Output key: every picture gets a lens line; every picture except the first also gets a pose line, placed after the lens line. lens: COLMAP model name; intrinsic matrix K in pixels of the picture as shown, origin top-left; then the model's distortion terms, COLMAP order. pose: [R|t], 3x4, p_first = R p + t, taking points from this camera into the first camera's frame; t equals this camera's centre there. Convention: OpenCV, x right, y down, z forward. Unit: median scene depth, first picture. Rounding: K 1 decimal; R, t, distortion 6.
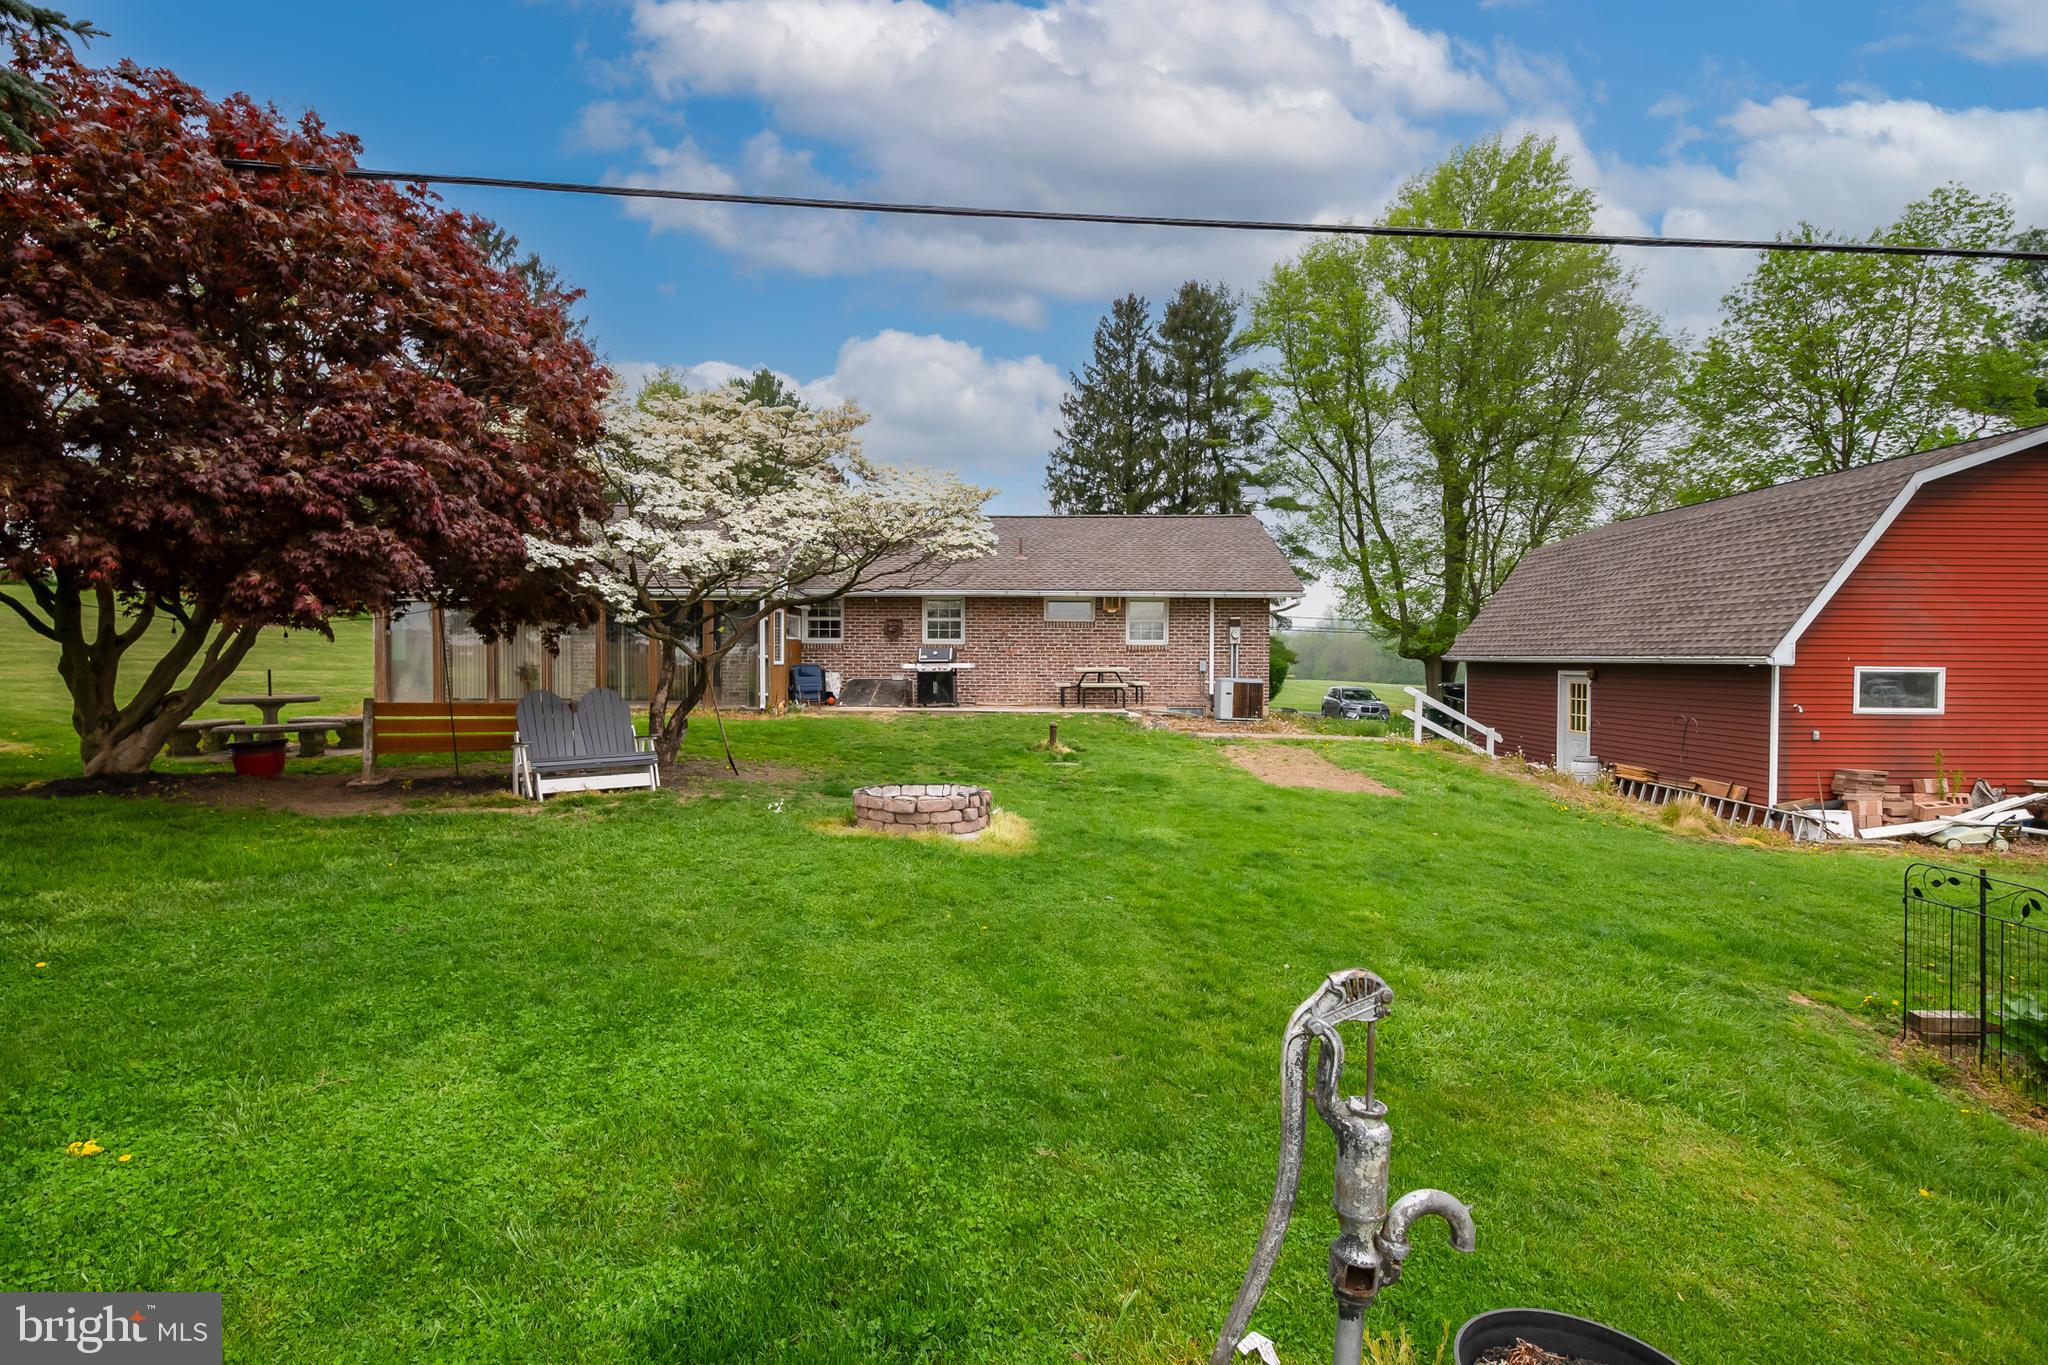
lens RADIAL K [[1003.2, 0, 1024.0], [0, 1003.2, 683.8], [0, 0, 1]] dist [0.000244, 0.000016]
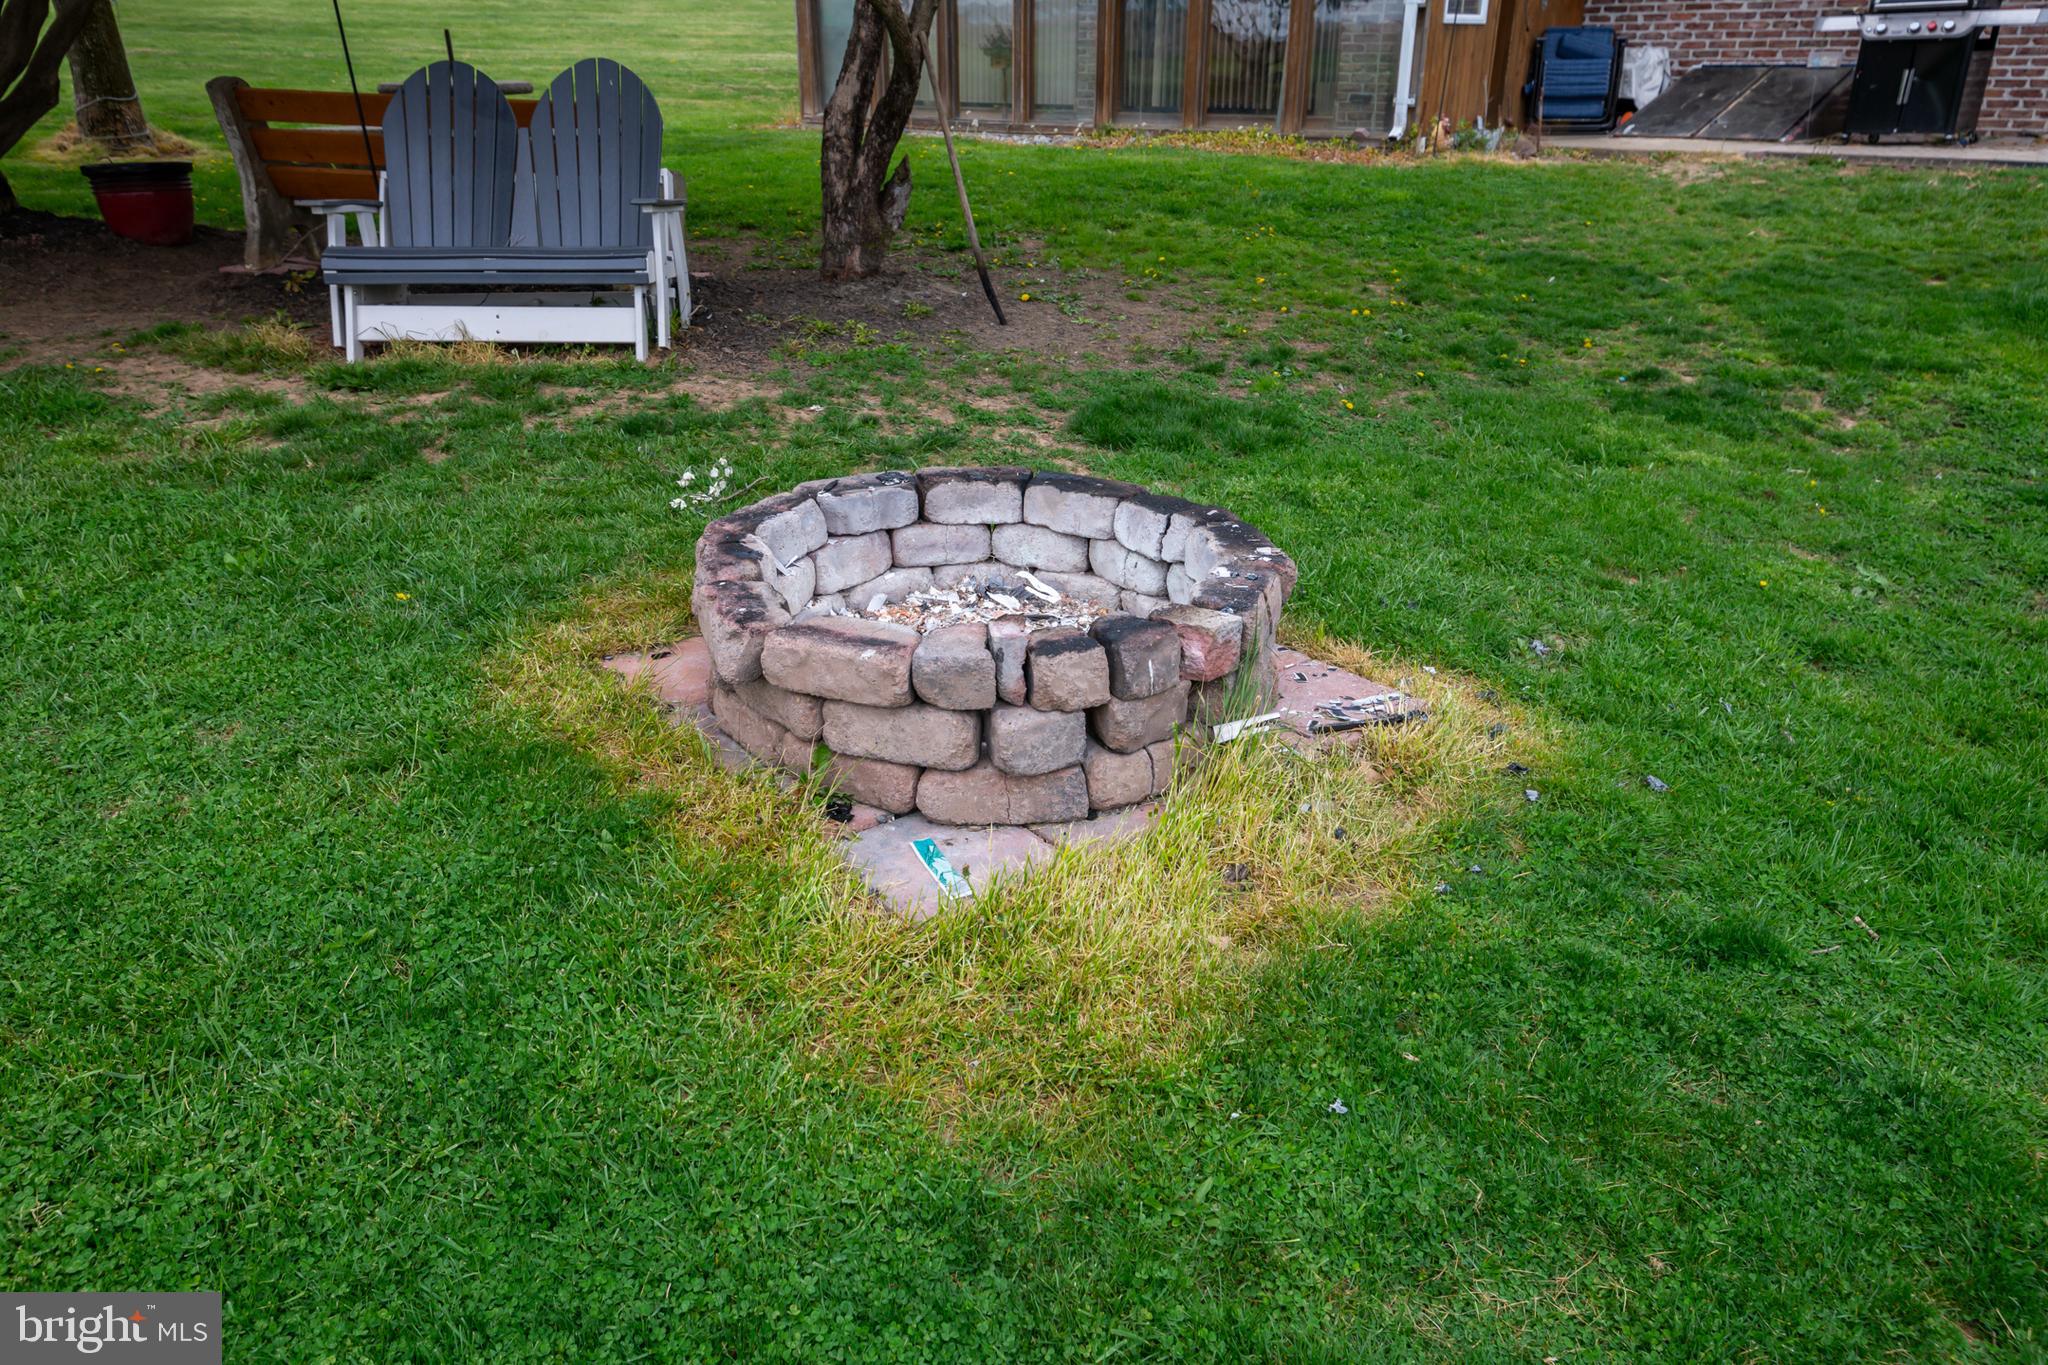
lens RADIAL K [[1431.6, 0, 1024.5], [0, 1431.6, 683.5], [0, 0, 1]] dist [0.030047, -0.004495]
pose [[0.748439, 0.263410, -0.608649, 0.050704], [-0.013369, 0.923547, 0.383251, 0.006087], [0.663068, -0.278704, 0.694741, 0.366629]]
